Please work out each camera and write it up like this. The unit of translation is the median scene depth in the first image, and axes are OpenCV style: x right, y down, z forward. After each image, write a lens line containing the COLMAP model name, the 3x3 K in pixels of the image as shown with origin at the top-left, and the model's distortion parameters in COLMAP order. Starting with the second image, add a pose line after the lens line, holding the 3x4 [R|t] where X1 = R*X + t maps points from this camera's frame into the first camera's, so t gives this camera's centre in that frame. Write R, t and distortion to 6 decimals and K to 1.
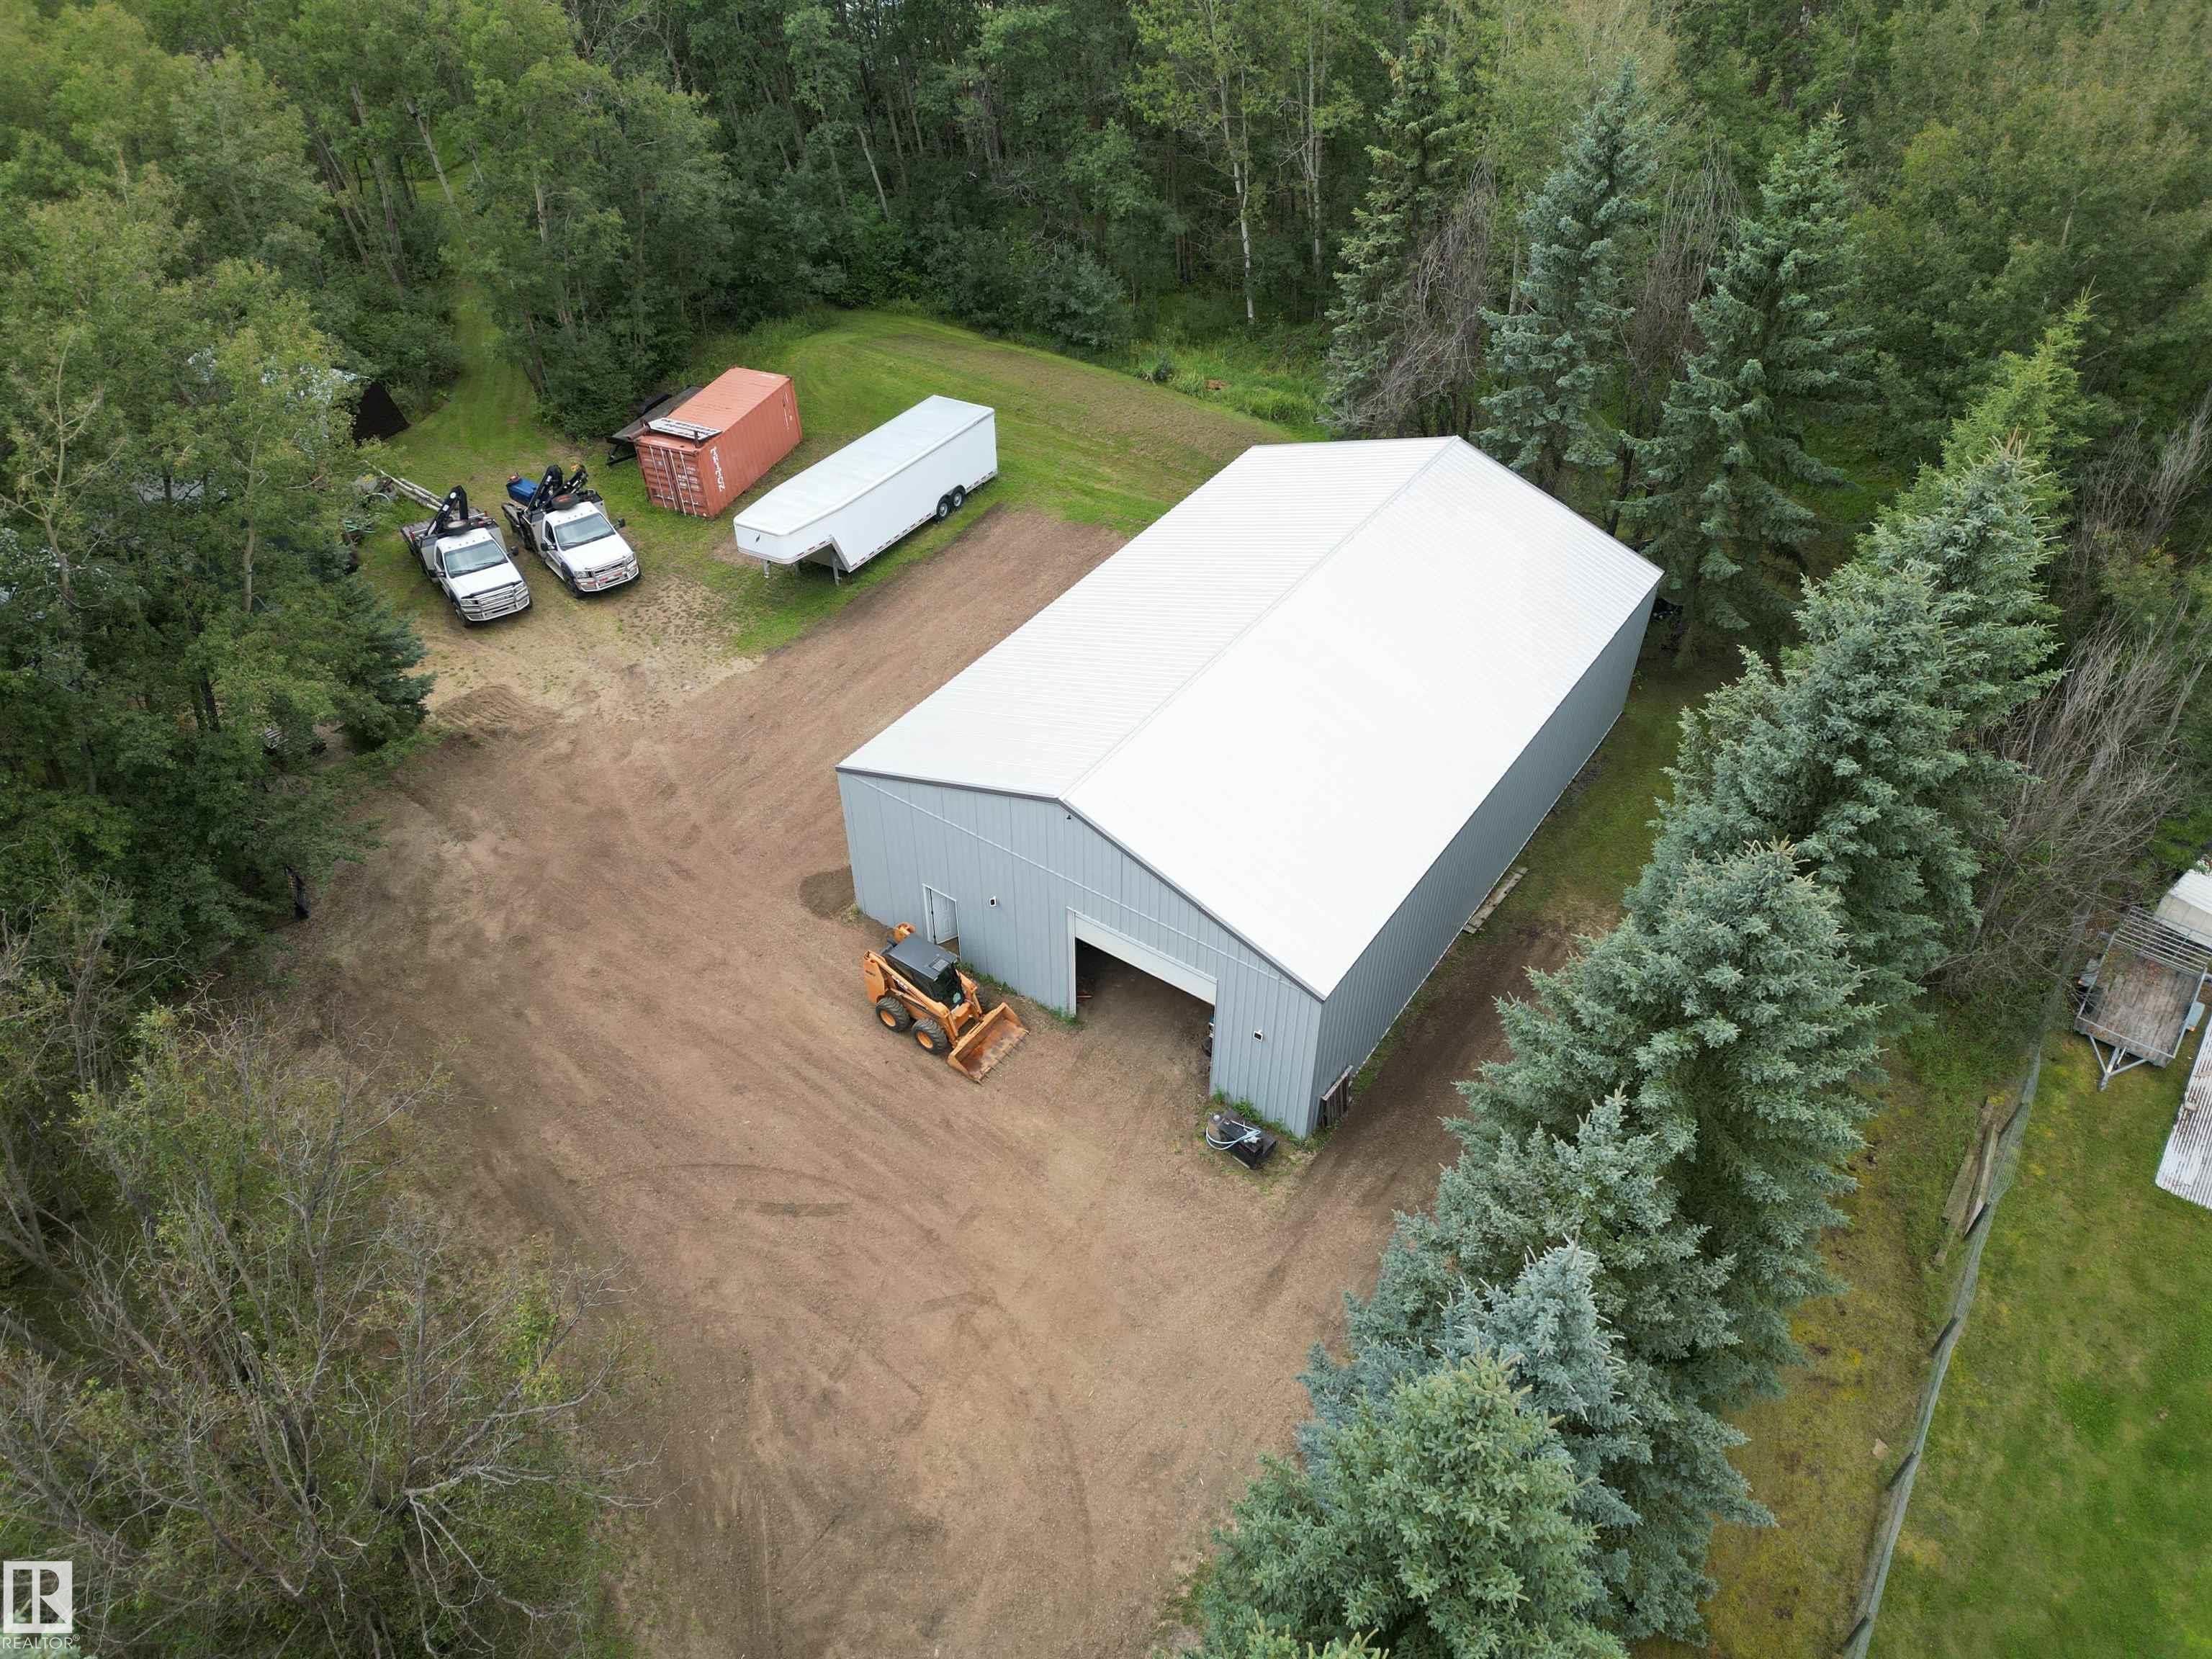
lens RADIAL K [[1540.7, 0, 1113.9], [0, 1540.7, 824.3], [0, 0, 1]] dist [0.094538, -0.098415]
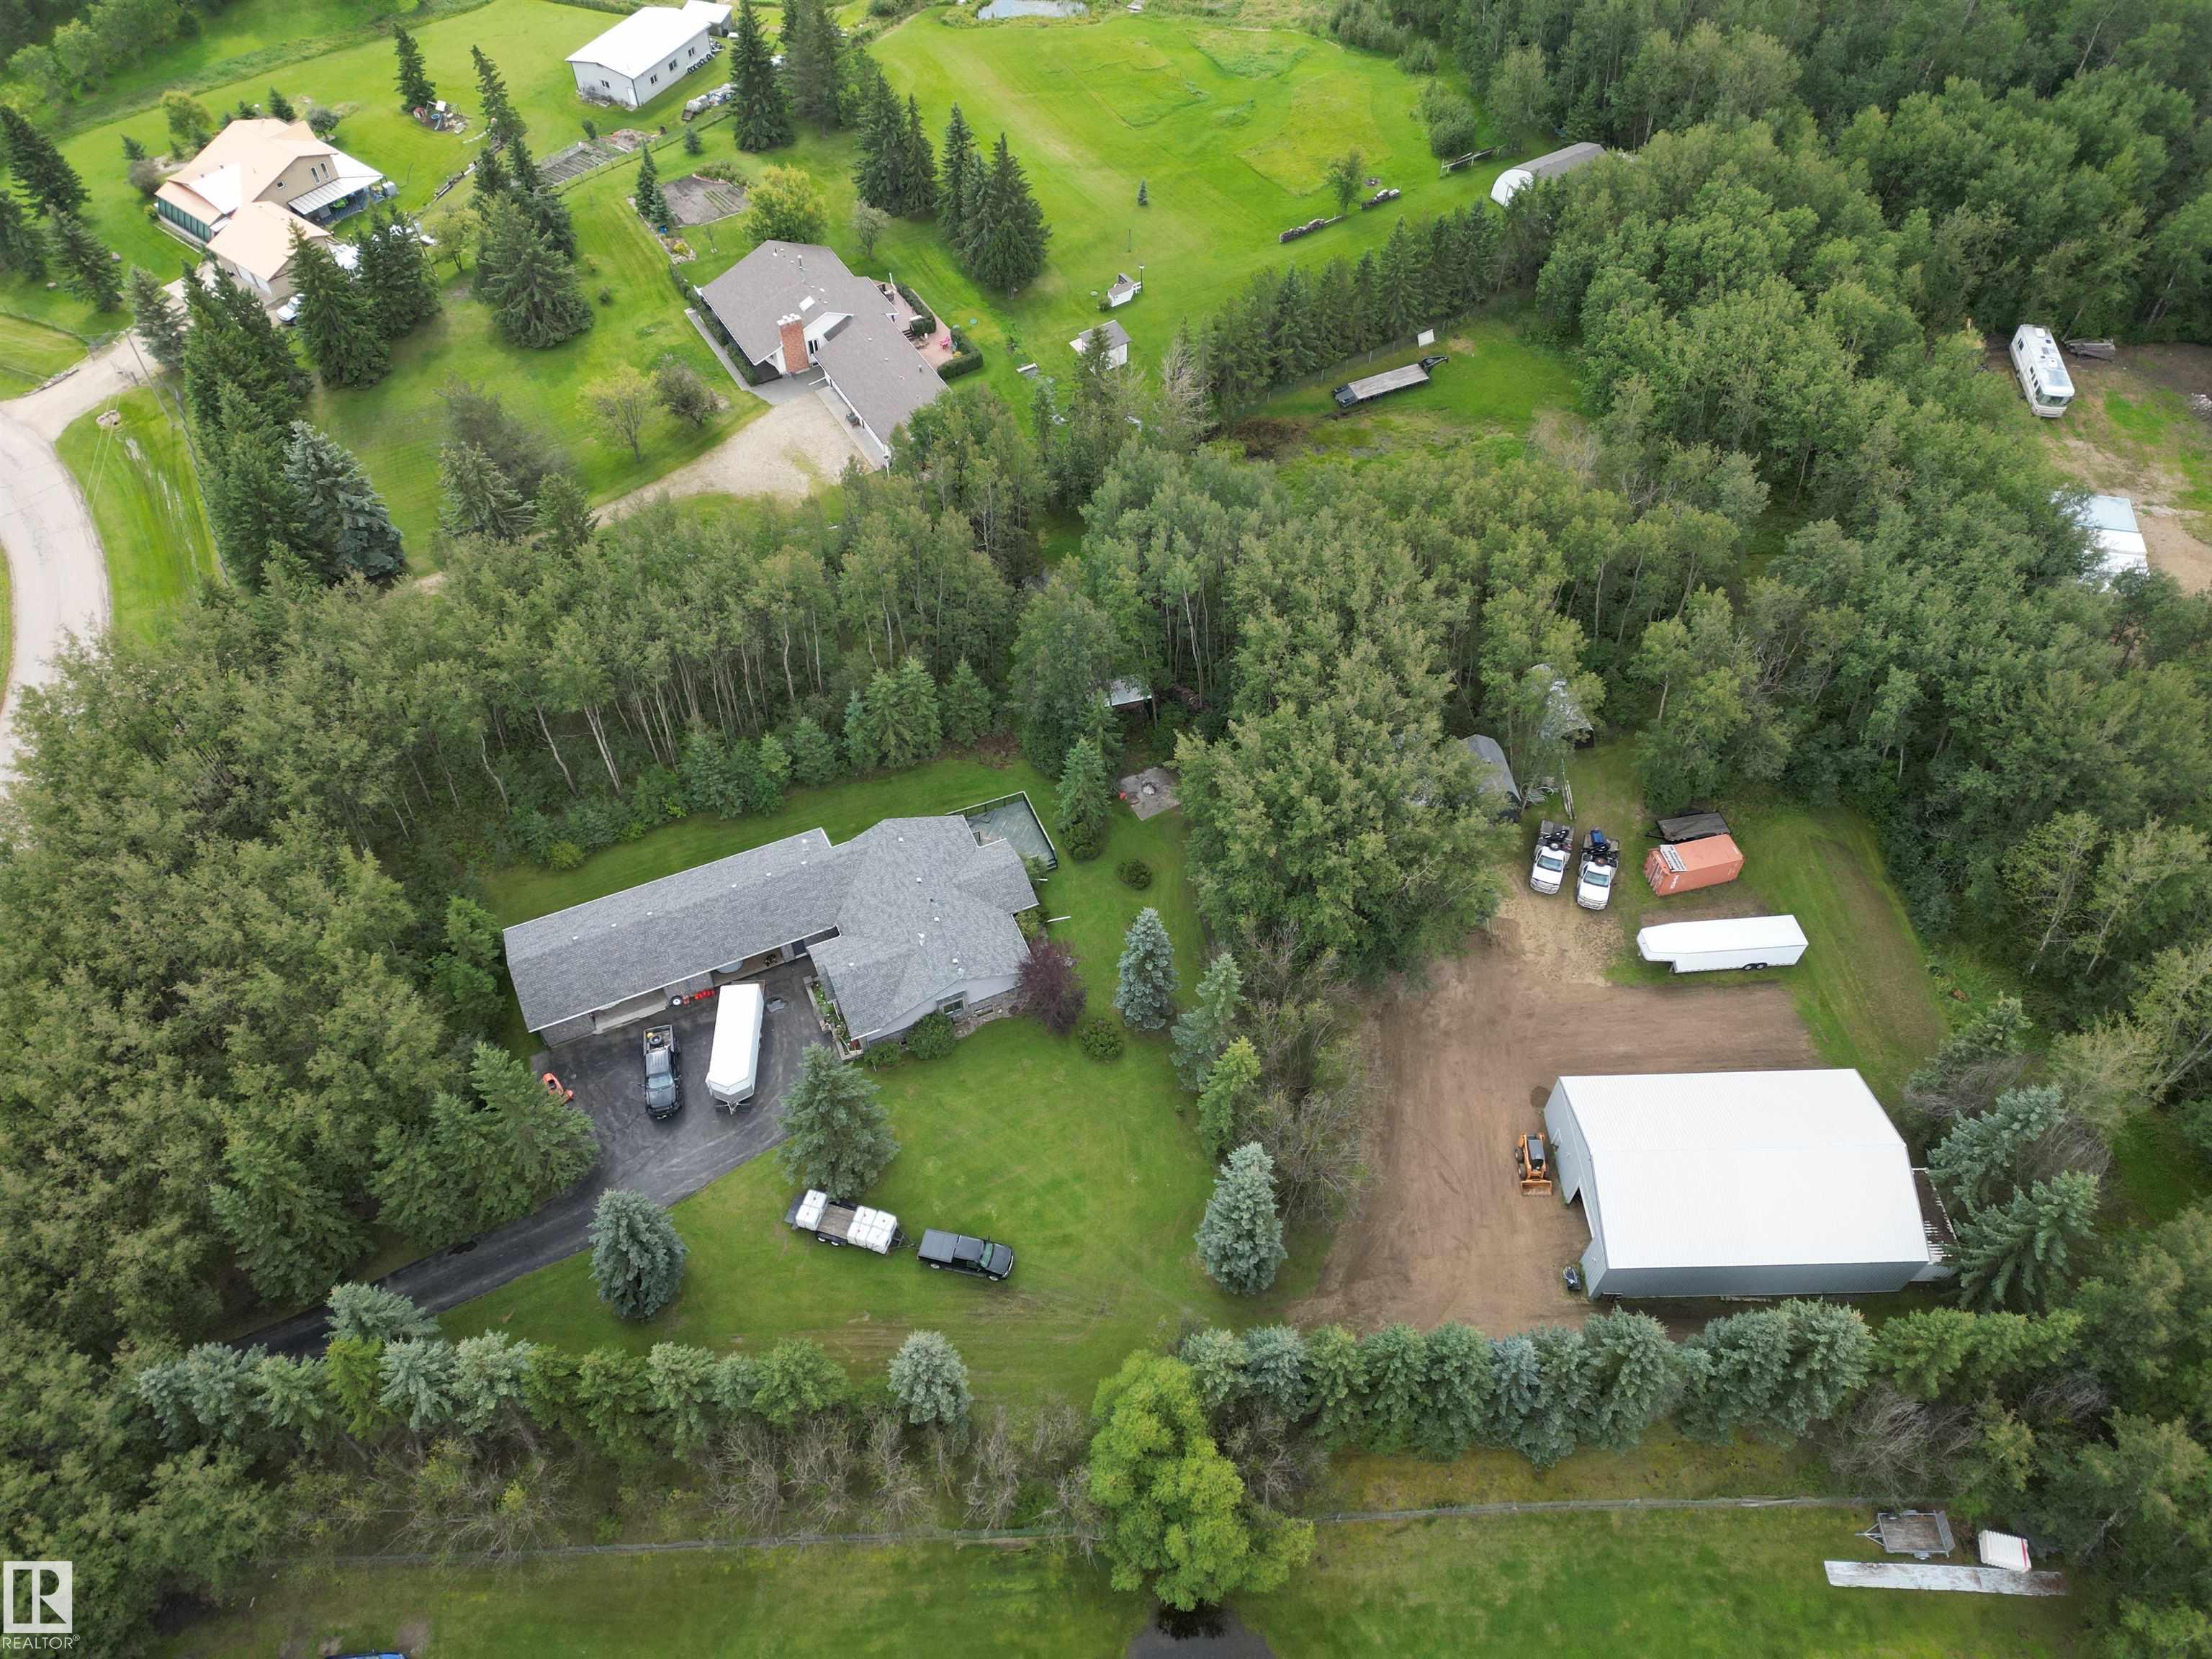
lens RADIAL K [[1540.7, 0, 1113.9], [0, 1540.7, 824.3], [0, 0, 1]] dist [0.094538, -0.098415]
pose [[0.591434, 0.620254, -0.515257, 0.514684], [-0.527385, 0.780923, 0.334702, -0.918904], [0.609976, 0.073785, 0.788977, -1.746804]]
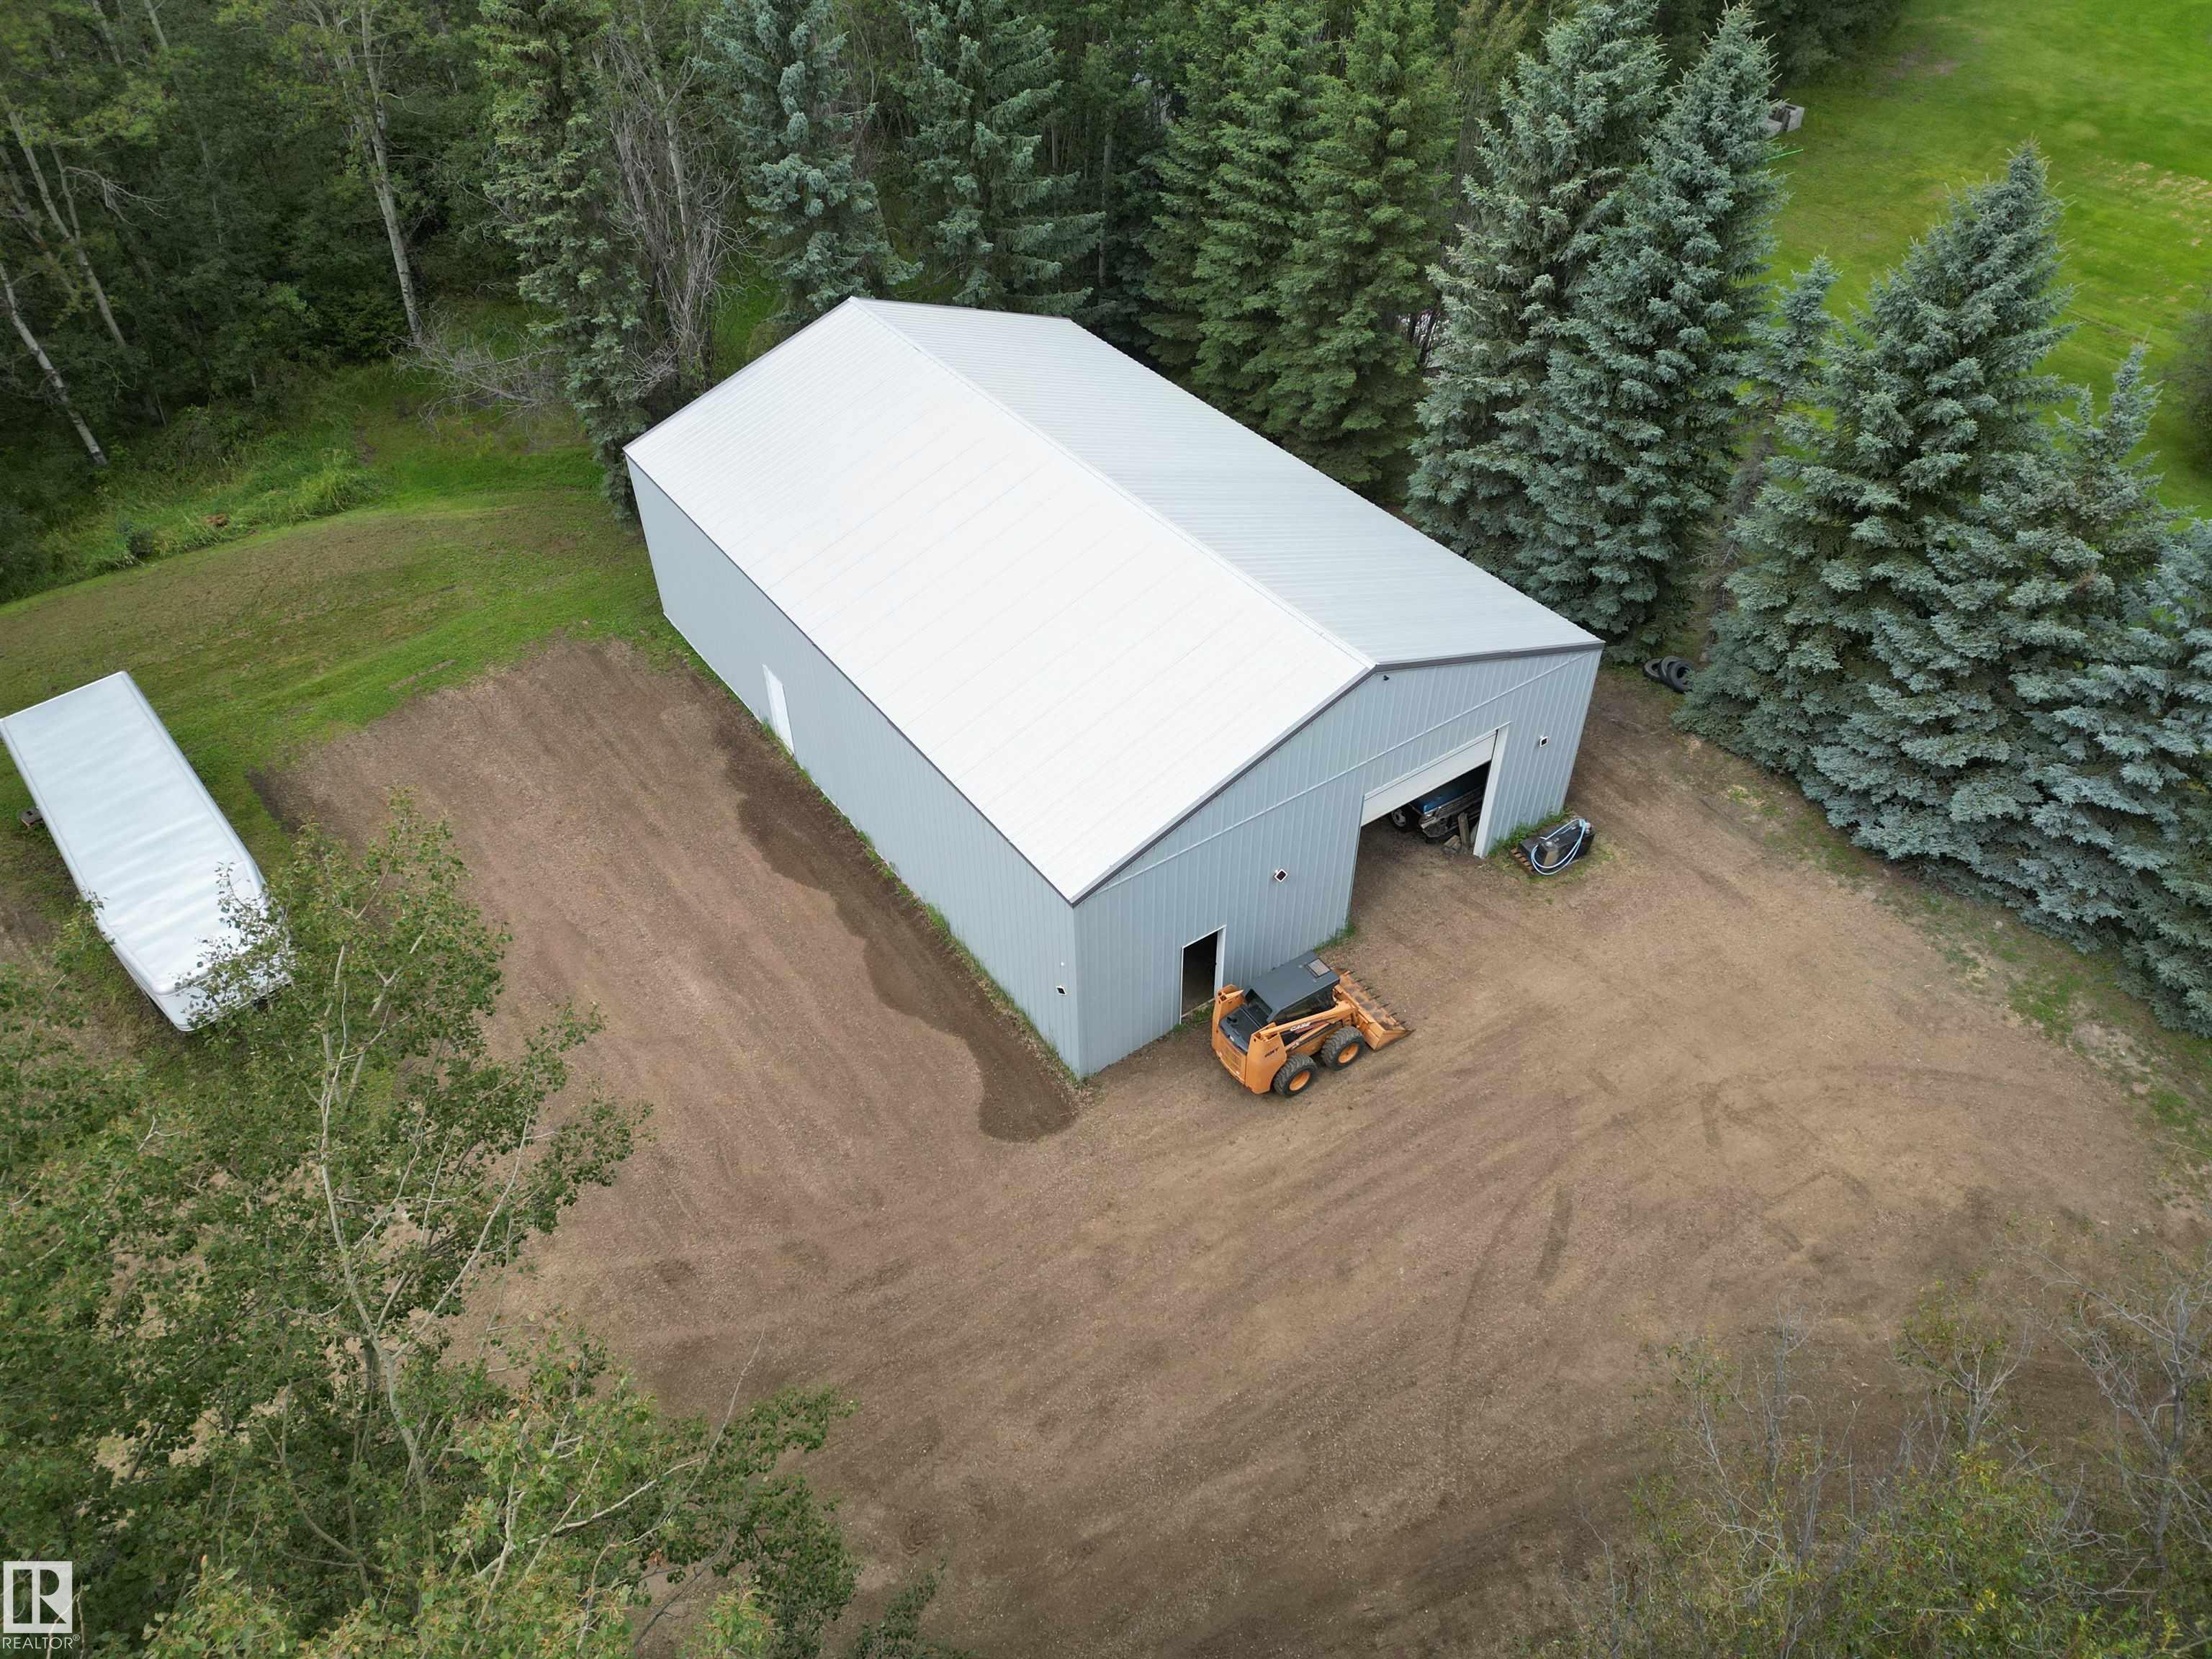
lens RADIAL K [[1540.7, 0, 1113.9], [0, 1540.7, 824.3], [0, 0, 1]] dist [0.094538, -0.098415]
pose [[0.348102, -0.622905, 0.700581, -0.677891], [0.620445, 0.713310, 0.325939, -0.295670], [-0.702761, 0.321212, 0.634783, 0.546731]]
